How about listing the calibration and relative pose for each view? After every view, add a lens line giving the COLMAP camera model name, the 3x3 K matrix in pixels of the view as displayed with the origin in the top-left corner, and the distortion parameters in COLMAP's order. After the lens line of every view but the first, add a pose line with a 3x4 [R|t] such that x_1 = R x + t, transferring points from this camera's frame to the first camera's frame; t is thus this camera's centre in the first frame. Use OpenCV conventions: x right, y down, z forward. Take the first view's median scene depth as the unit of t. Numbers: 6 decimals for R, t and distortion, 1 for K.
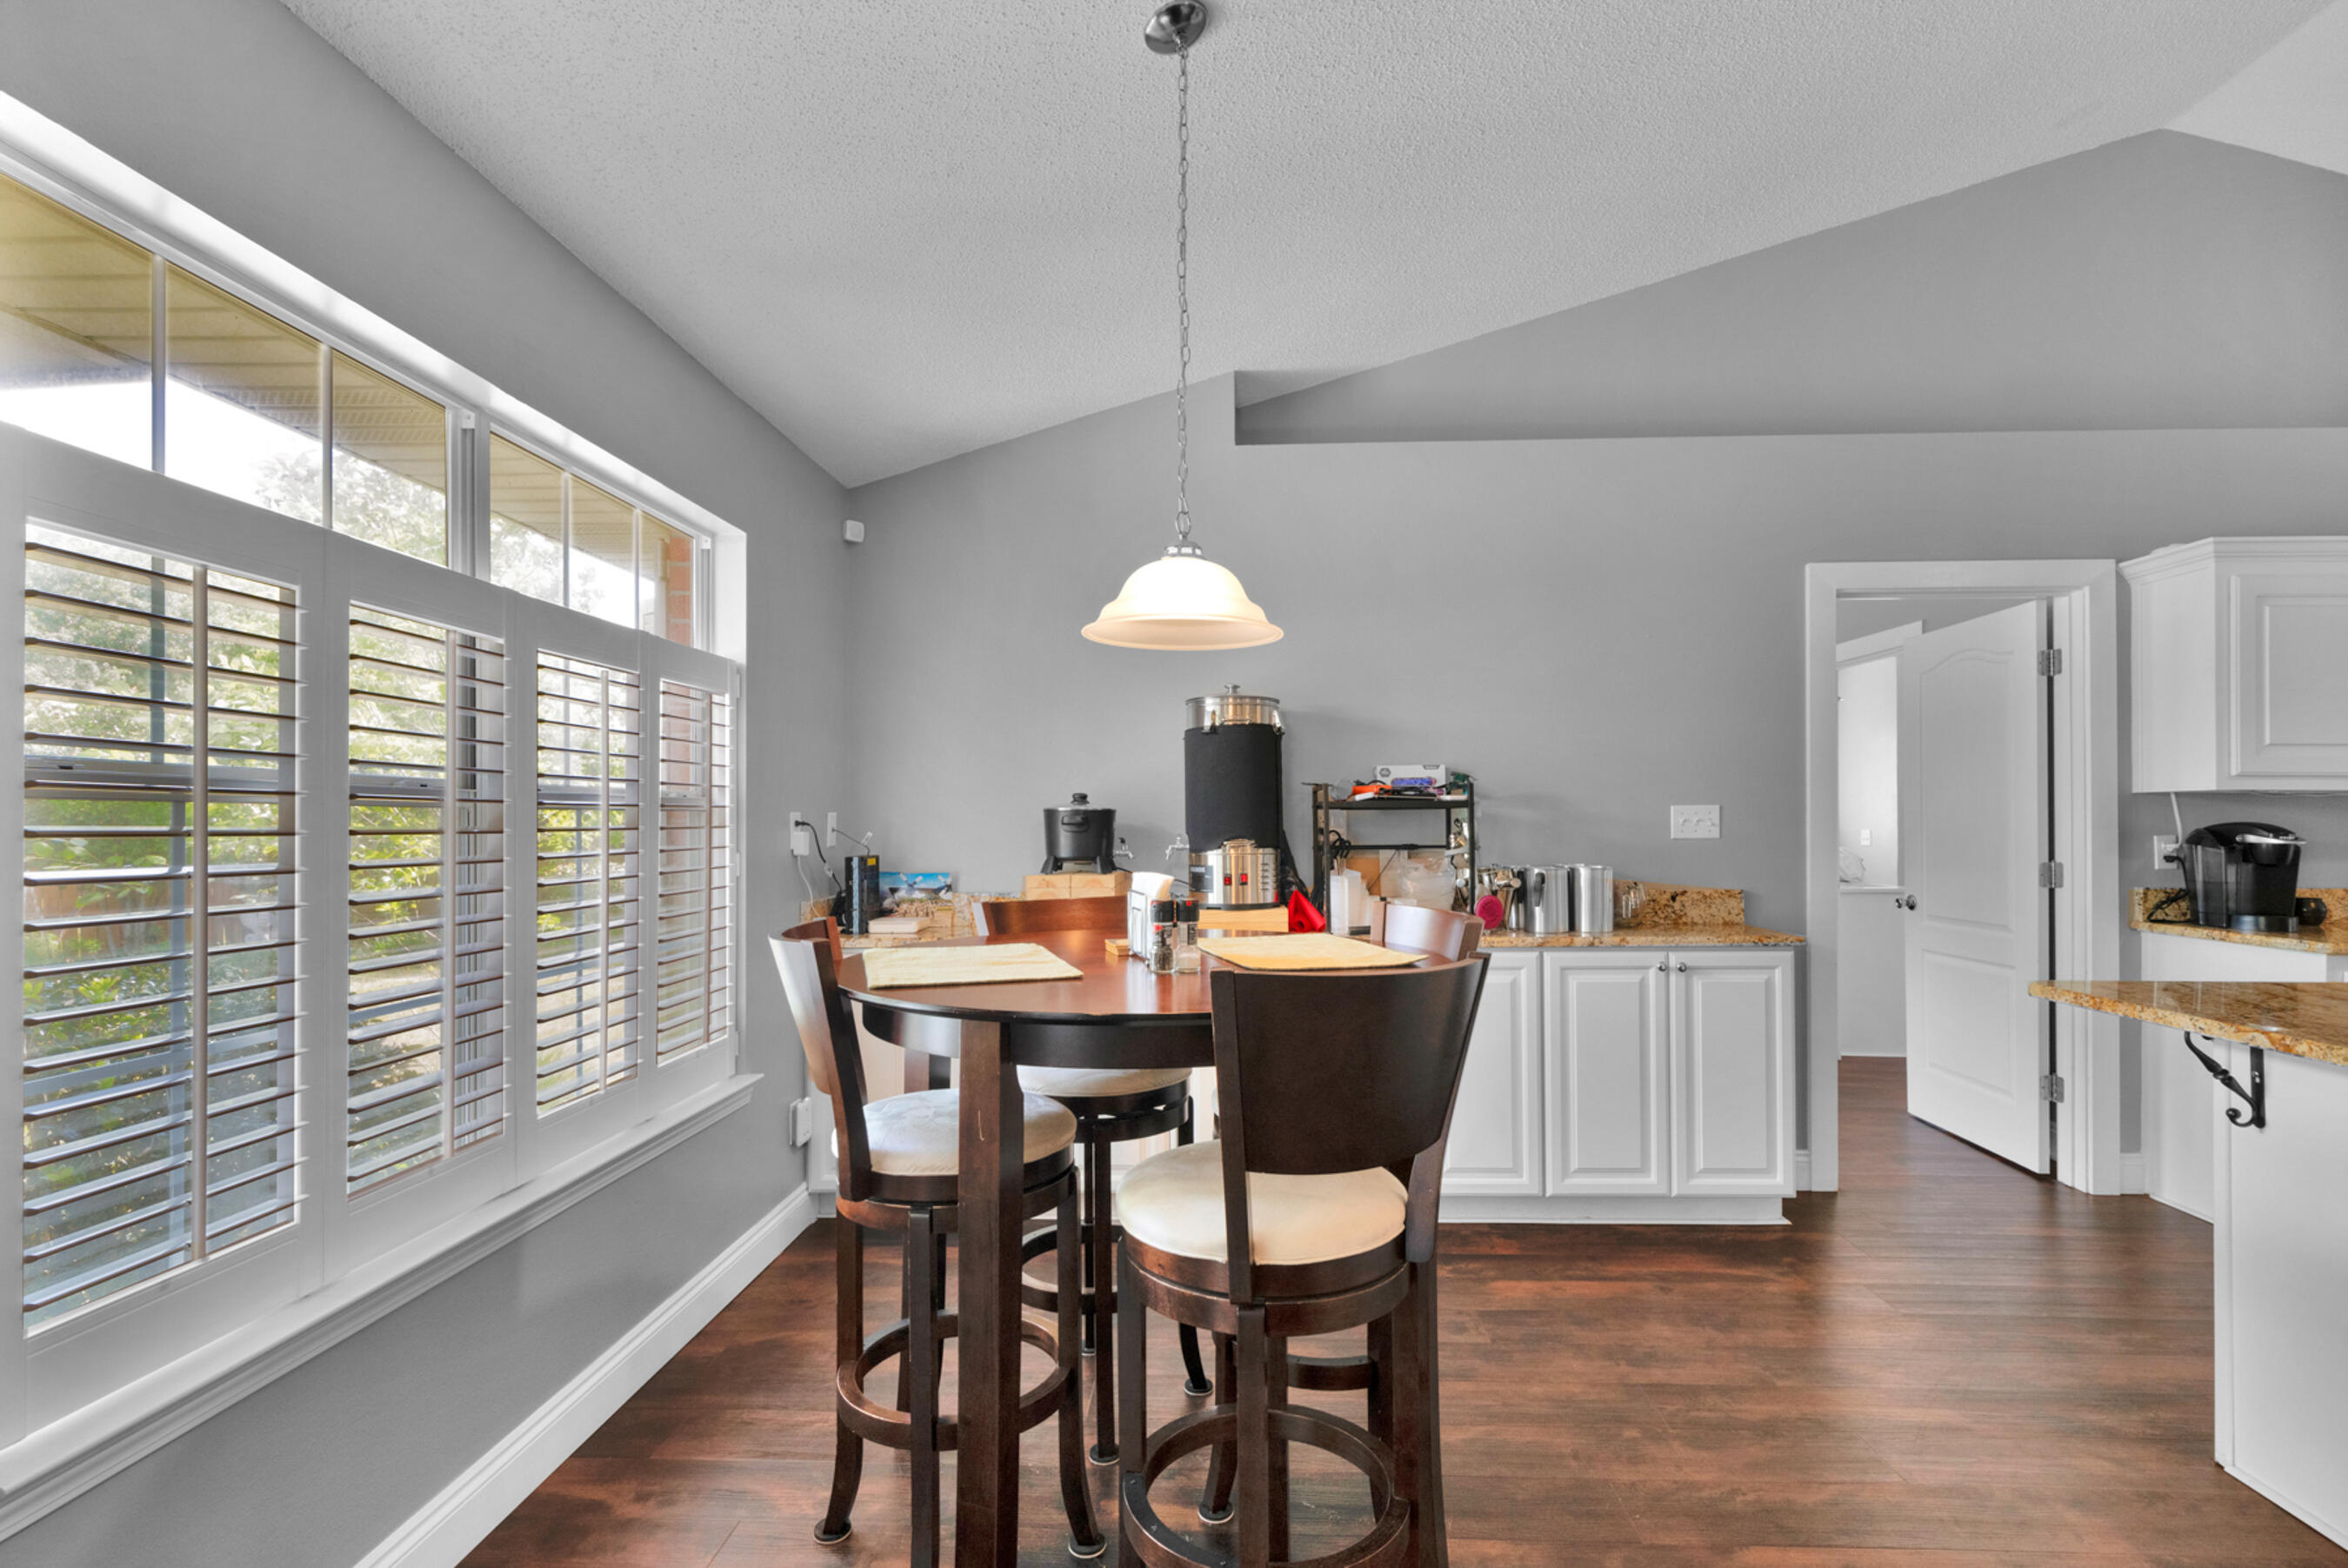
lens RADIAL K [[1054.9, 0, 1175.9], [0, 1054.9, 796.2], [0, 0, 1]] dist [-0.001632, -0.000111]
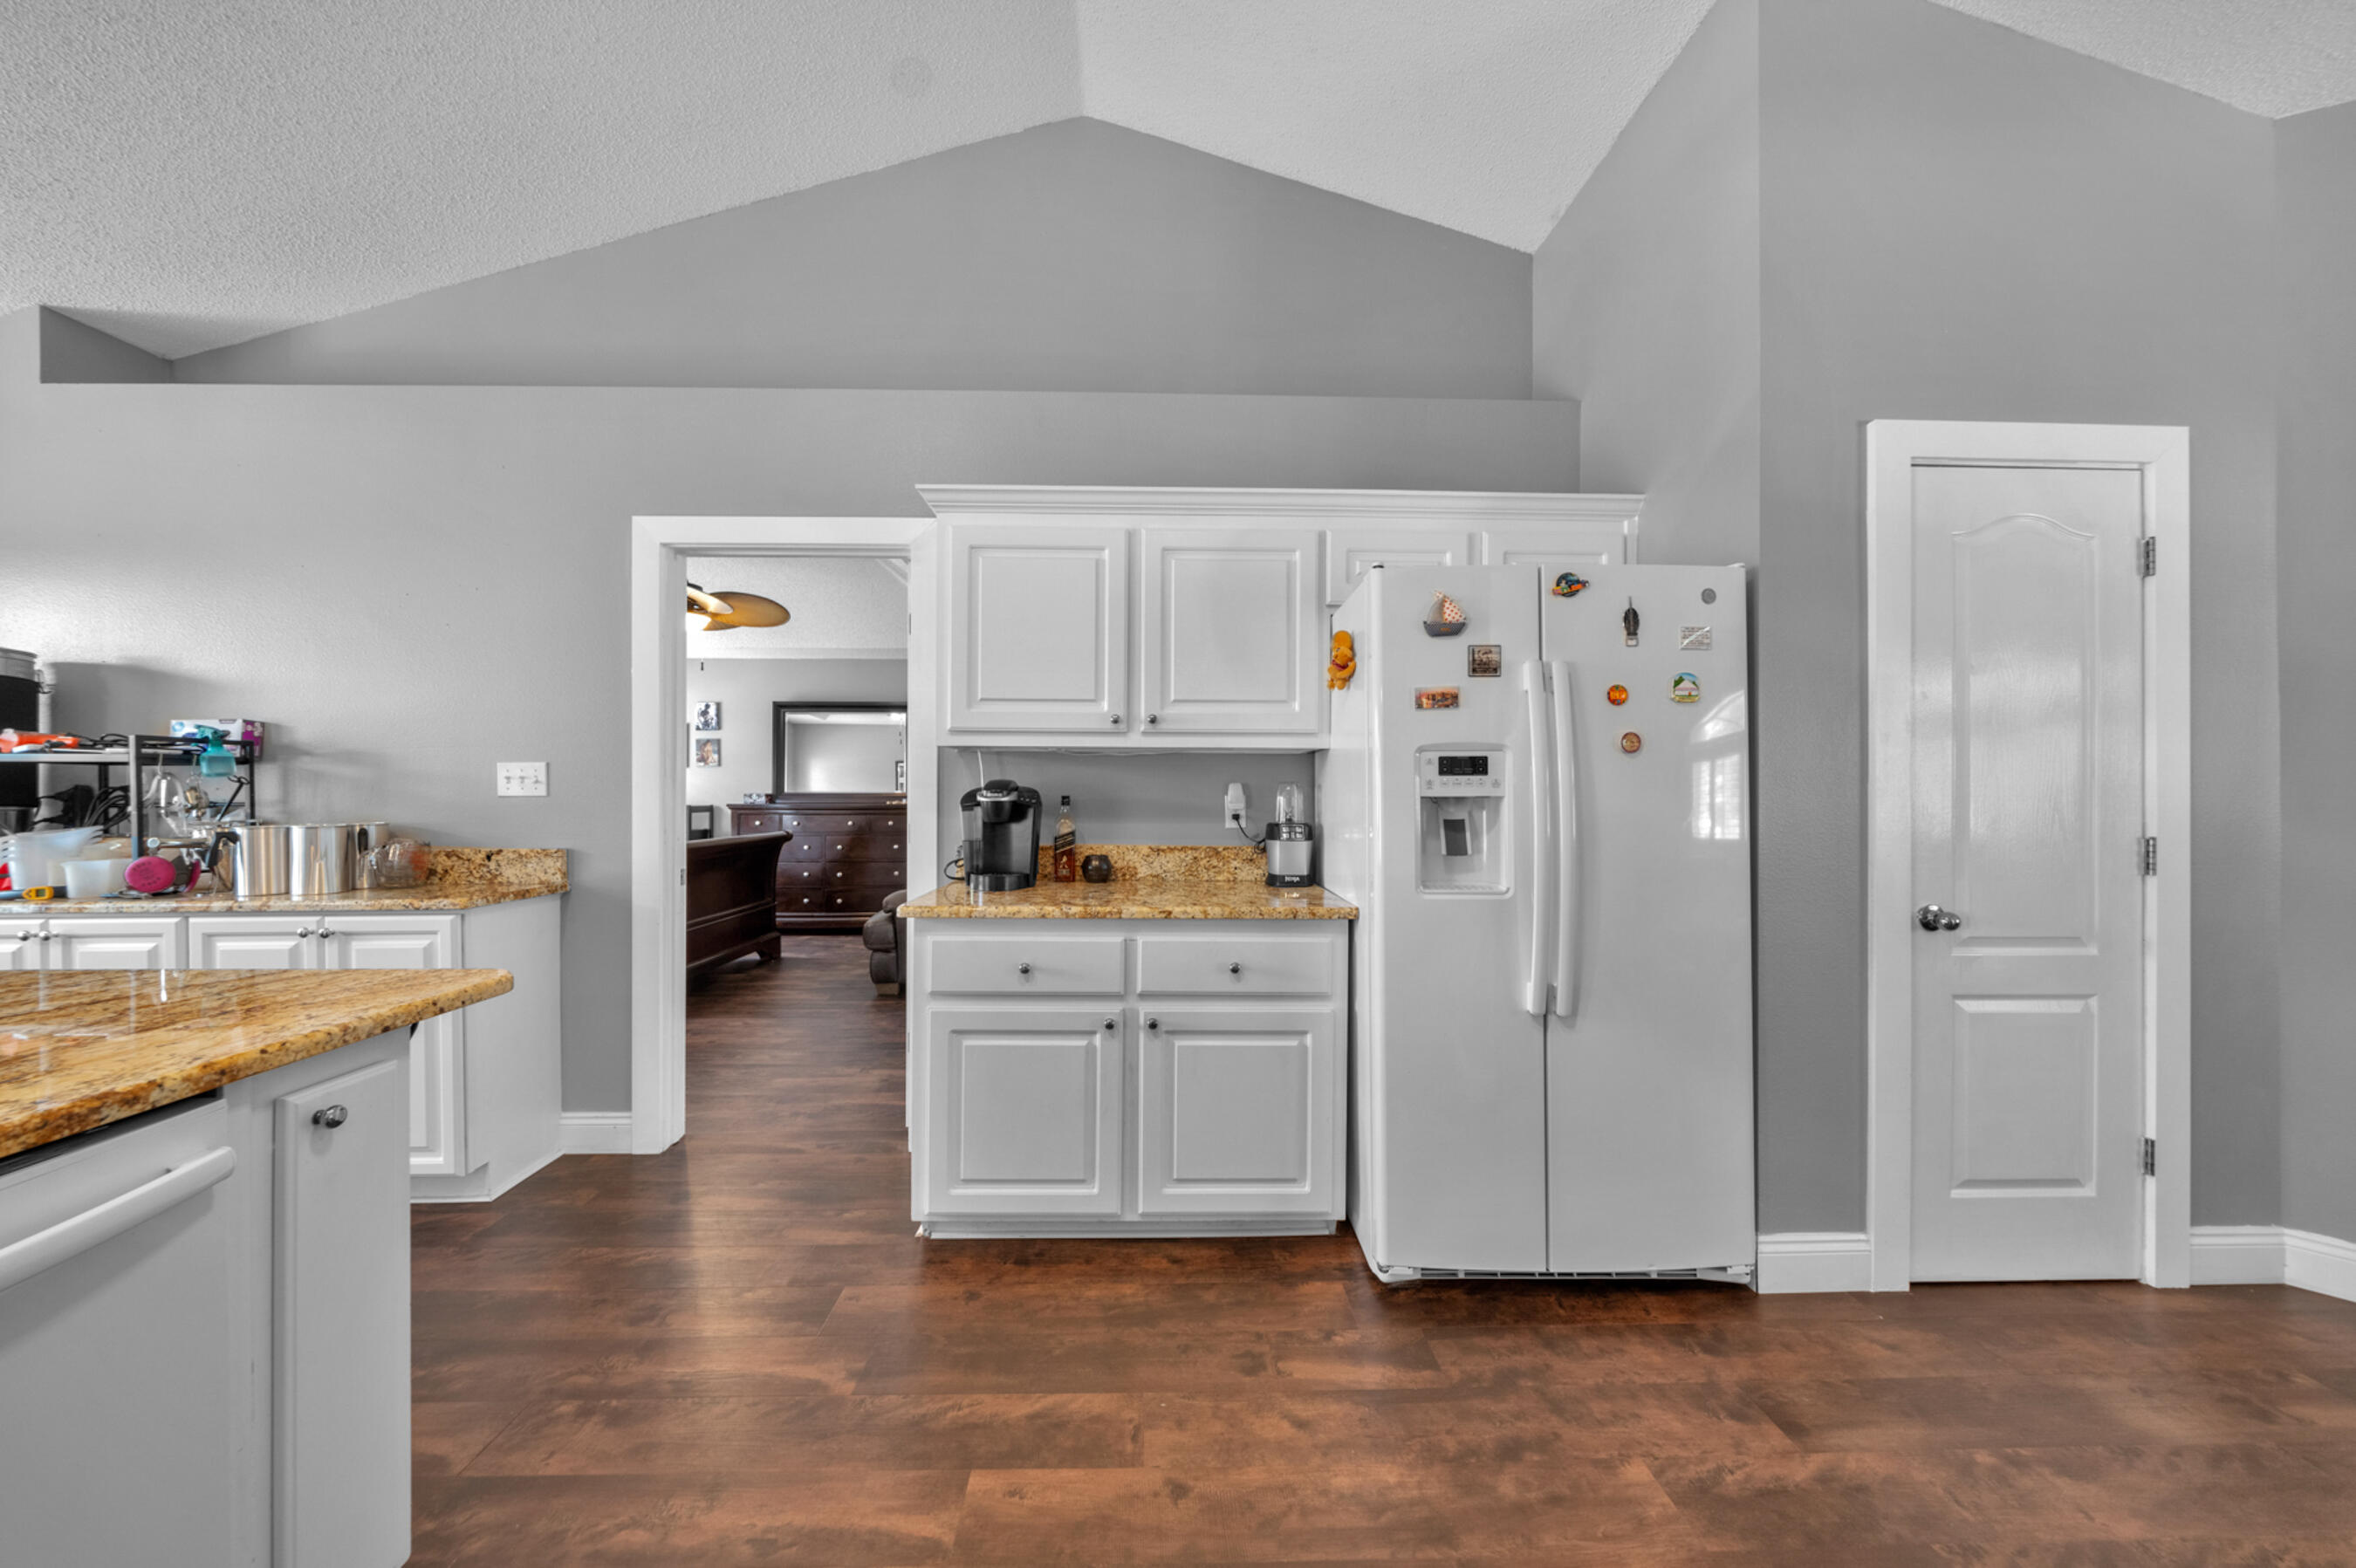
lens RADIAL K [[808.9, 0, 1173.2], [0, 808.9, 793.6], [0, 0, 1]] dist [-0.000788, -0.000024]
pose [[0.998484, 0.000297, 0.055045, 1.067055], [-0.001919, 0.999566, 0.029412, 0.013908], [-0.055013, -0.029473, 0.998051, 0.216398]]
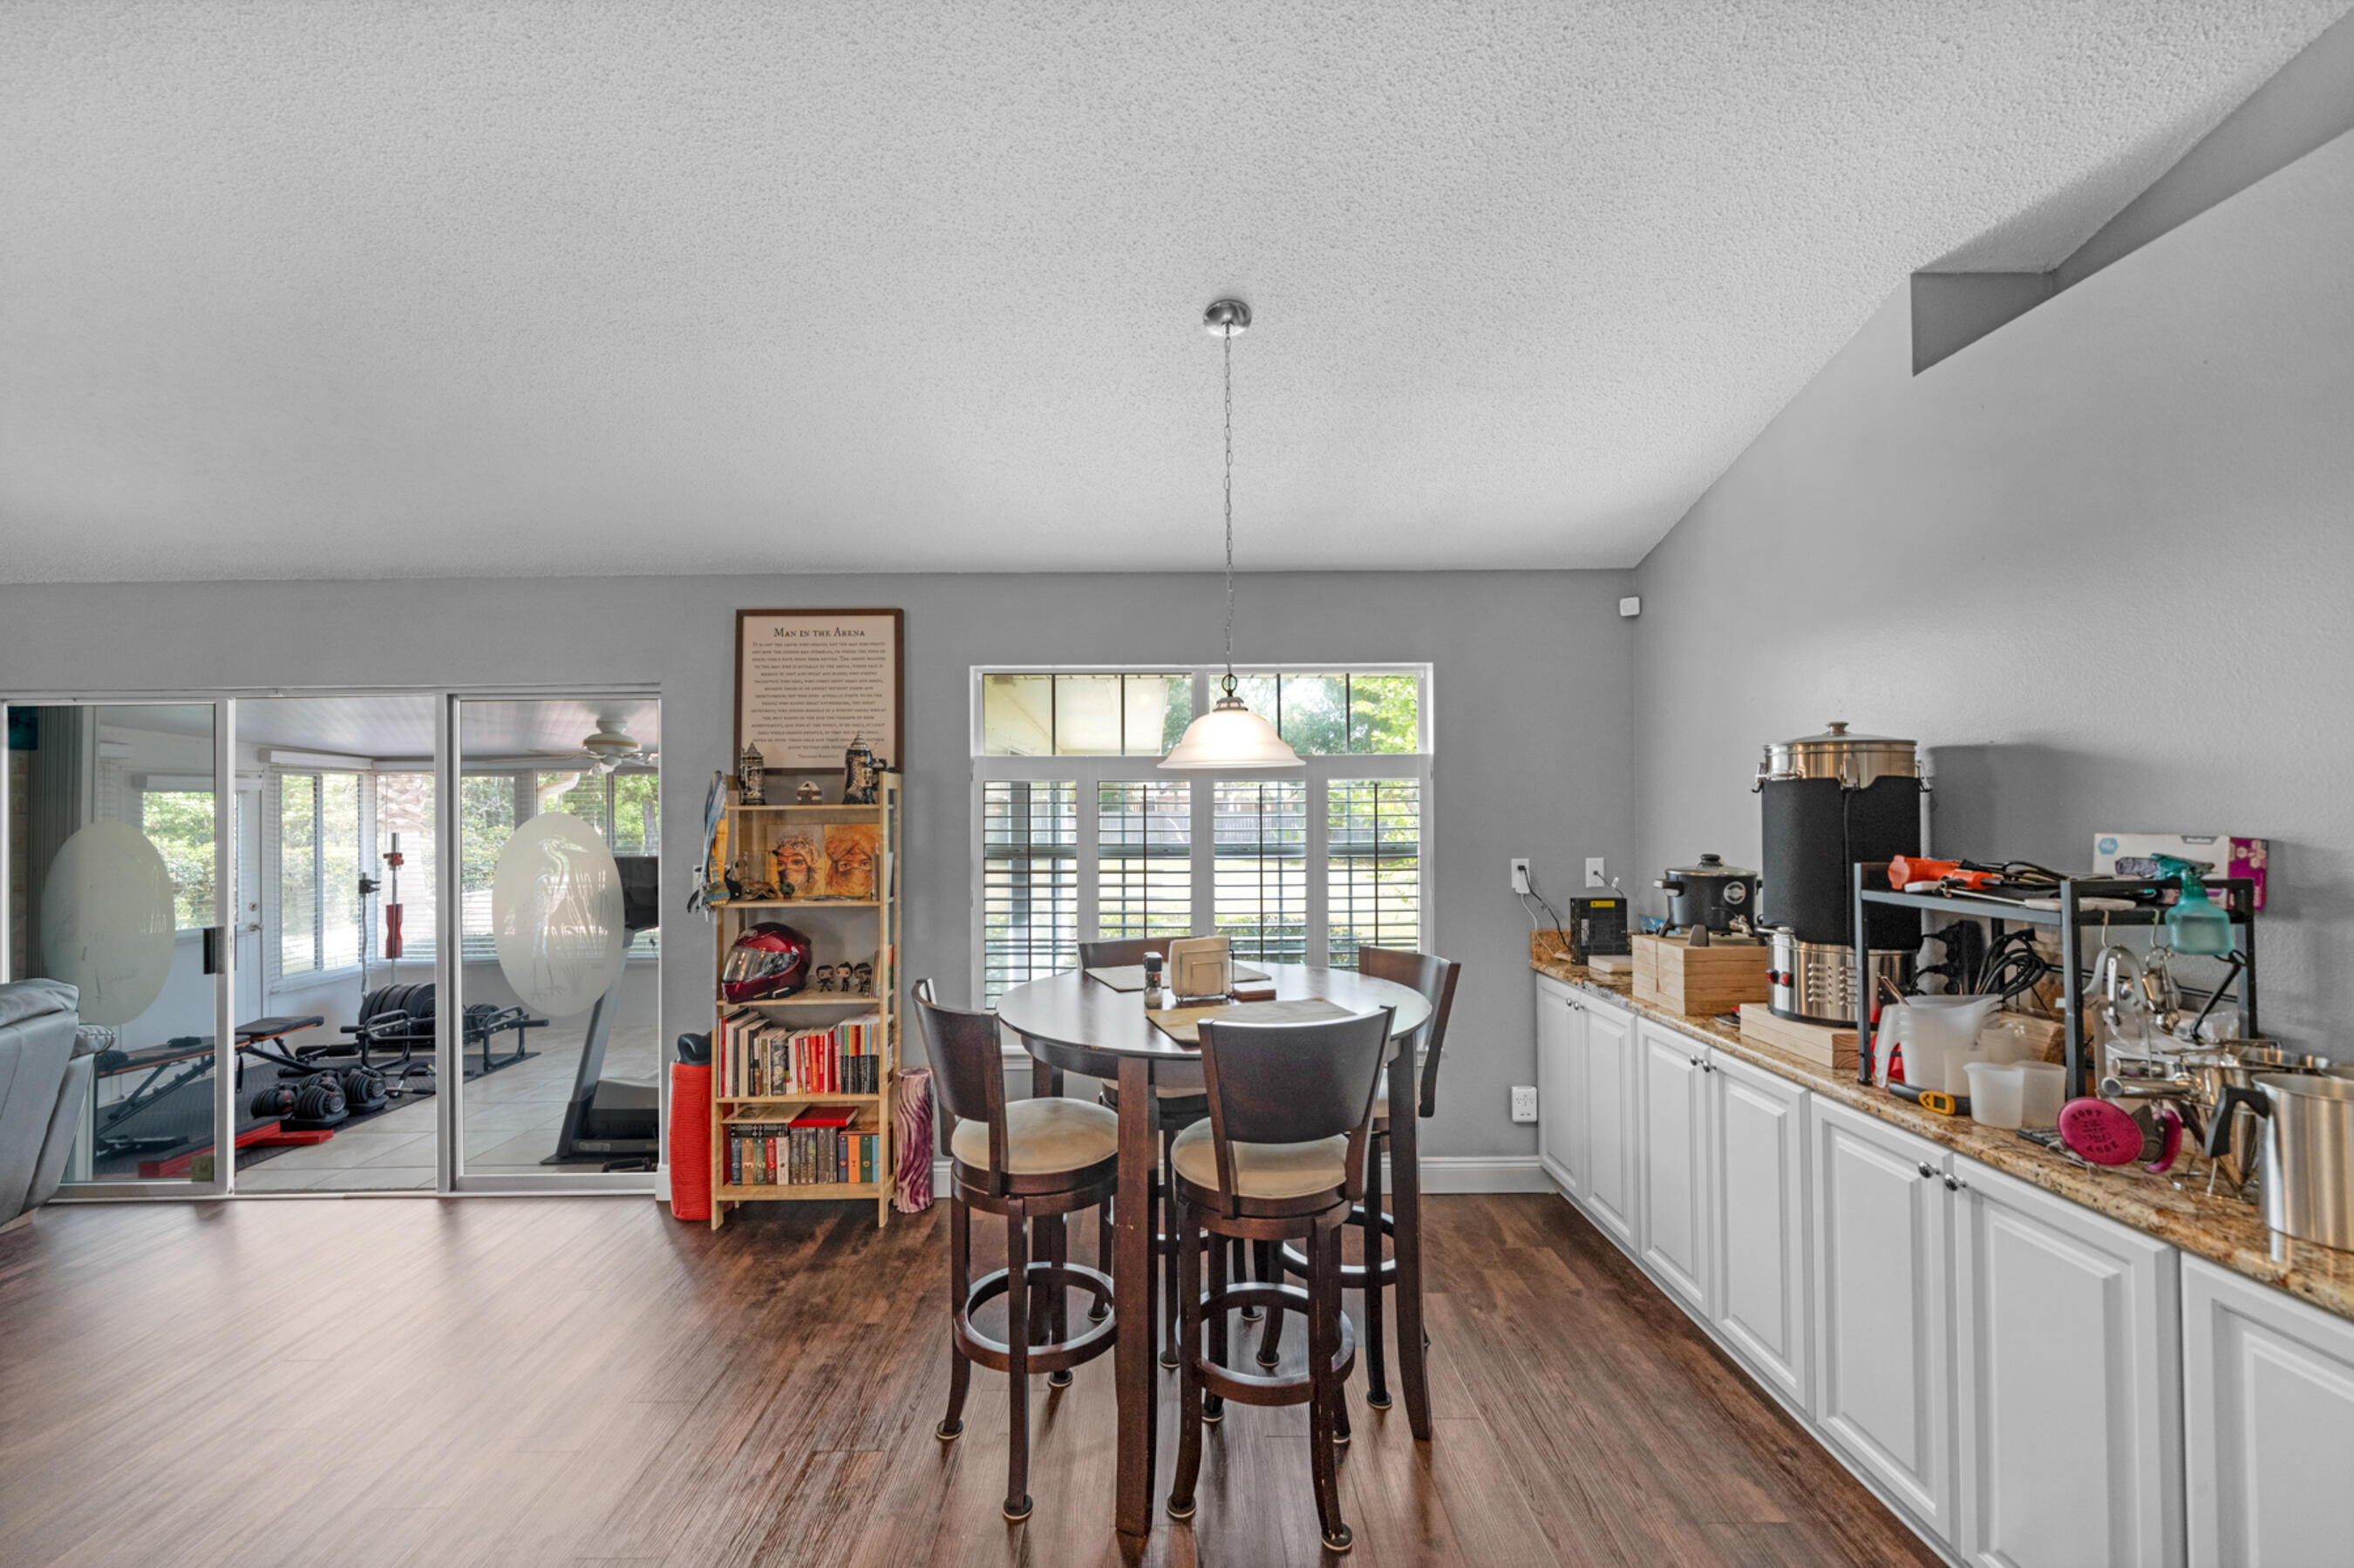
lens RADIAL K [[921.1, 0, 1168.8], [0, 921.1, 795.0], [0, 0, 1]] dist [-0.001962, -0.000192]
pose [[0.045932, -0.005871, -0.998927, 0.673428], [0.032840, 0.999451, -0.004364, -0.065399], [0.998405, -0.032604, 0.046100, 0.476489]]
